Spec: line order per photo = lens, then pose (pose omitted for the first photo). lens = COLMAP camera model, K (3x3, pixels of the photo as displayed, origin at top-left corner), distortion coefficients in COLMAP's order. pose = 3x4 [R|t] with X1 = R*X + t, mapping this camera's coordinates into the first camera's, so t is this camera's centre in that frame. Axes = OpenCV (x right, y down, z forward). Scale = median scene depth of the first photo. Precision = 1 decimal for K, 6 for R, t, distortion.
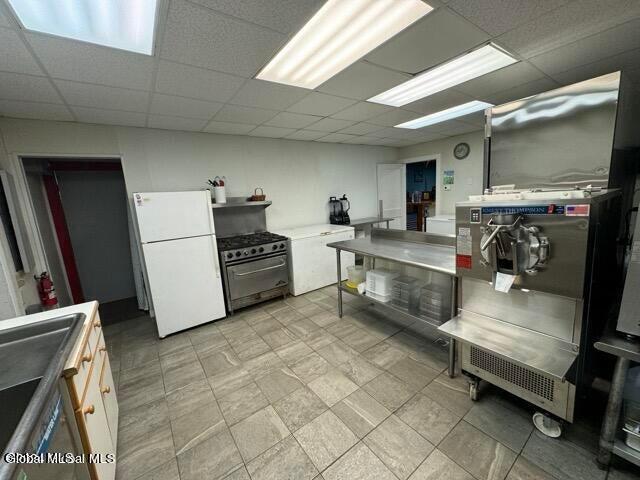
lens RADIAL K [[255.8, 0, 320.0], [0, 255.8, 240.0], [0, 0, 1]] dist [-0.001661, 0.000341]
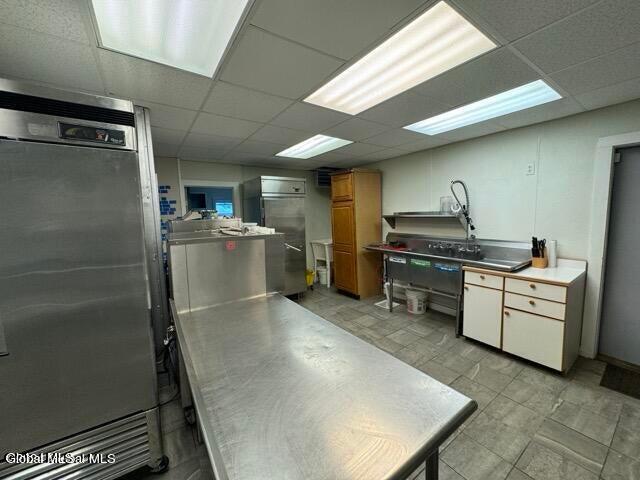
lens RADIAL K [[255.8, 0, 320.0], [0, 255.8, 240.0], [0, 0, 1]] dist [-0.001661, 0.000341]
pose [[-0.995453, 0.088927, 0.034132, 0.213503], [0.094938, 0.955398, 0.279645, -0.309626], [-0.007742, 0.281614, -0.959496, 1.524795]]
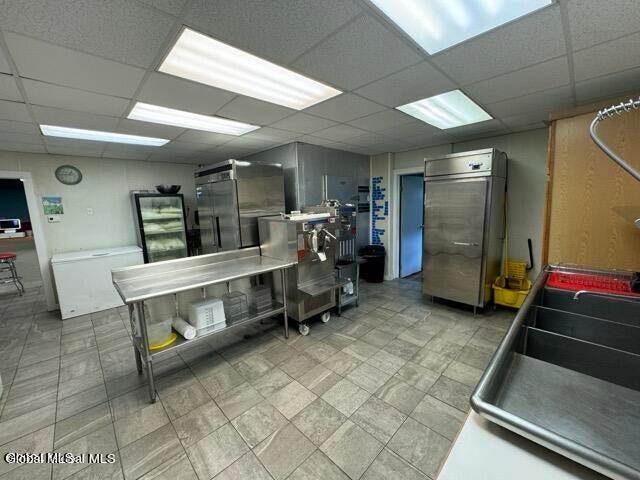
lens RADIAL K [[255.8, 0, 320.0], [0, 255.8, 240.0], [0, 0, 1]] dist [-0.001661, 0.000341]
pose [[-0.141347, -0.076253, 0.987019, -0.790929], [0.217245, 0.970336, 0.106075, -0.112067], [-0.965829, 0.229418, -0.120588, 0.735458]]
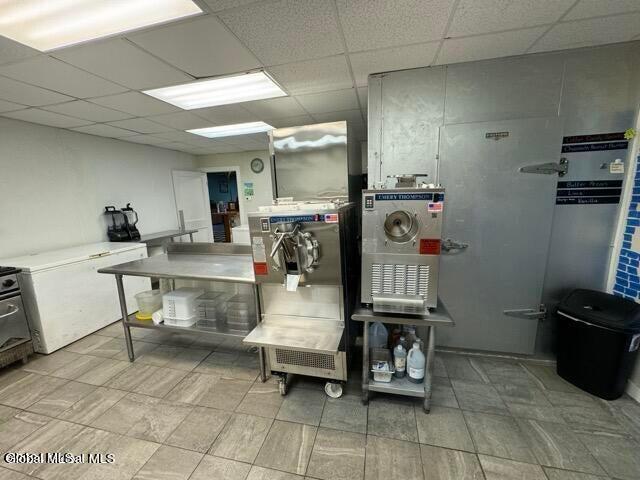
lens RADIAL K [[255.8, 0, 320.0], [0, 255.8, 240.0], [0, 0, 1]] dist [-0.001661, 0.000341]
pose [[0.760336, -0.076994, 0.644951, 0.055600], [0.102279, 0.994754, -0.001823, -0.004543], [-0.641427, 0.067351, 0.764222, 0.024981]]
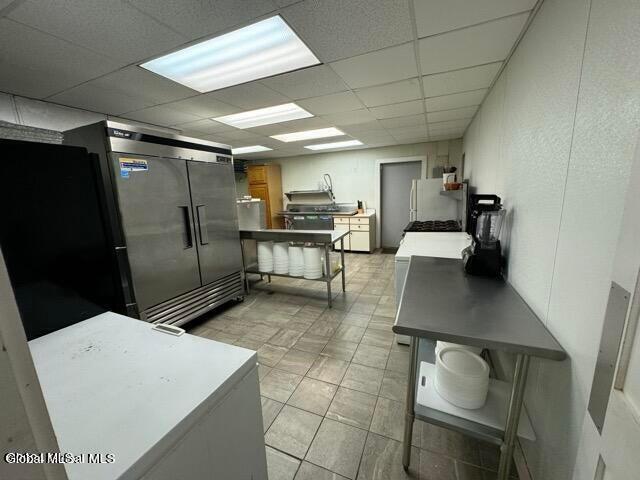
lens RADIAL K [[255.8, 0, 320.0], [0, 255.8, 240.0], [0, 0, 1]] dist [-0.001661, 0.000341]
pose [[-0.858949, 0.197419, -0.472474, 0.941225], [0.007024, 0.927148, 0.374630, -0.516406], [0.512013, 0.318470, -0.797759, 2.421544]]
